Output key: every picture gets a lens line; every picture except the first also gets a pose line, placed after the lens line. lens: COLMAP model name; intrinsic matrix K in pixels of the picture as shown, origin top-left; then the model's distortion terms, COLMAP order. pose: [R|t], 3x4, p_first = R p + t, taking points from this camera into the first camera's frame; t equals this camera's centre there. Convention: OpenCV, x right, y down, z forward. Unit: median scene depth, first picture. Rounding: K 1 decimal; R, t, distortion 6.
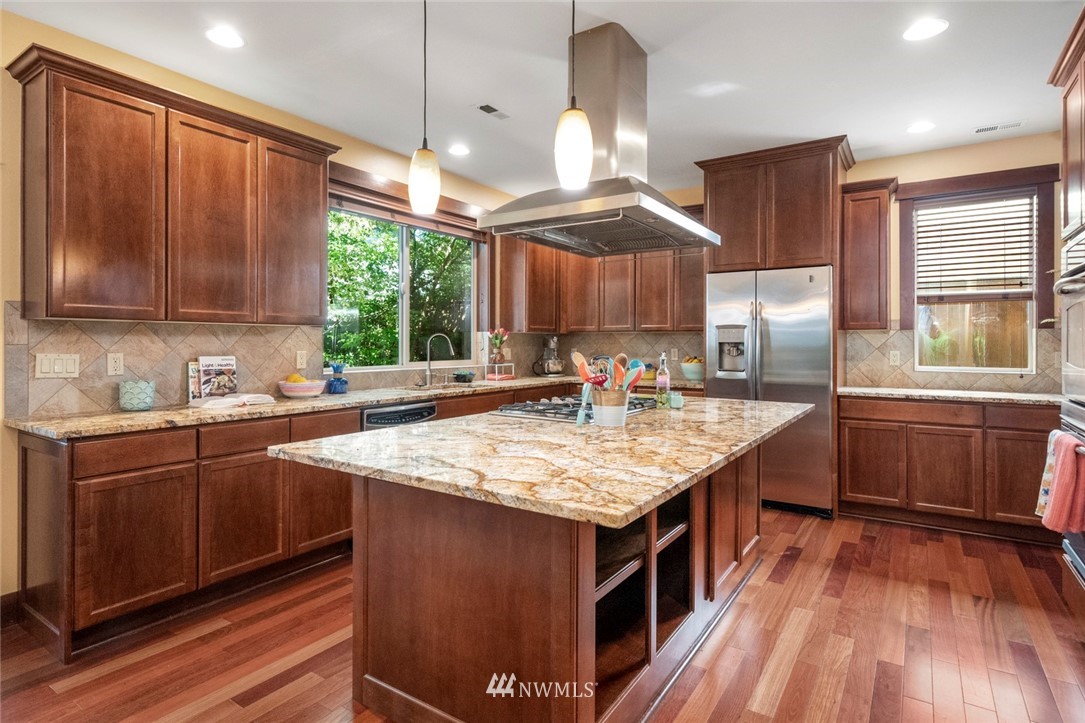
lens RADIAL K [[562.9, 0, 535.5], [0, 562.9, 346.9], [0, 0, 1]] dist [0.004894, -0.000380]
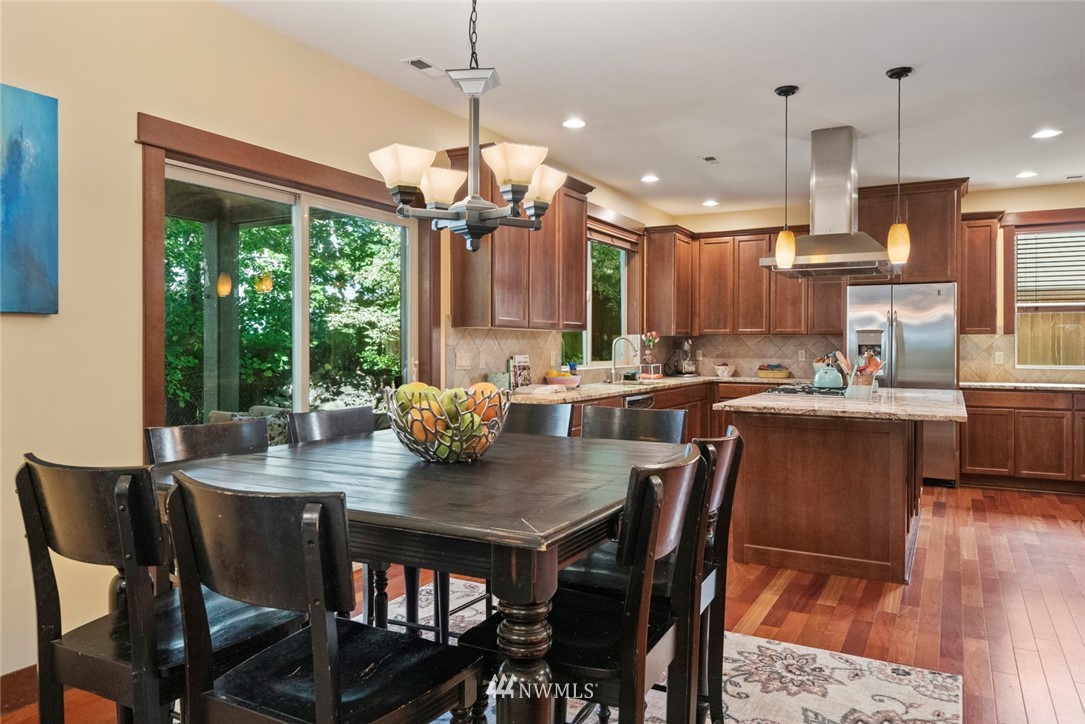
lens RADIAL K [[739.4, 0, 552.3], [0, 739.4, 357.0], [0, 0, 1]] dist [0.002833, -0.000029]
pose [[0.995362, -0.000642, 0.096197, -0.506580], [-0.000242, 0.999958, 0.009178, 0.004030], [-0.096199, -0.009158, 0.995320, -0.523139]]
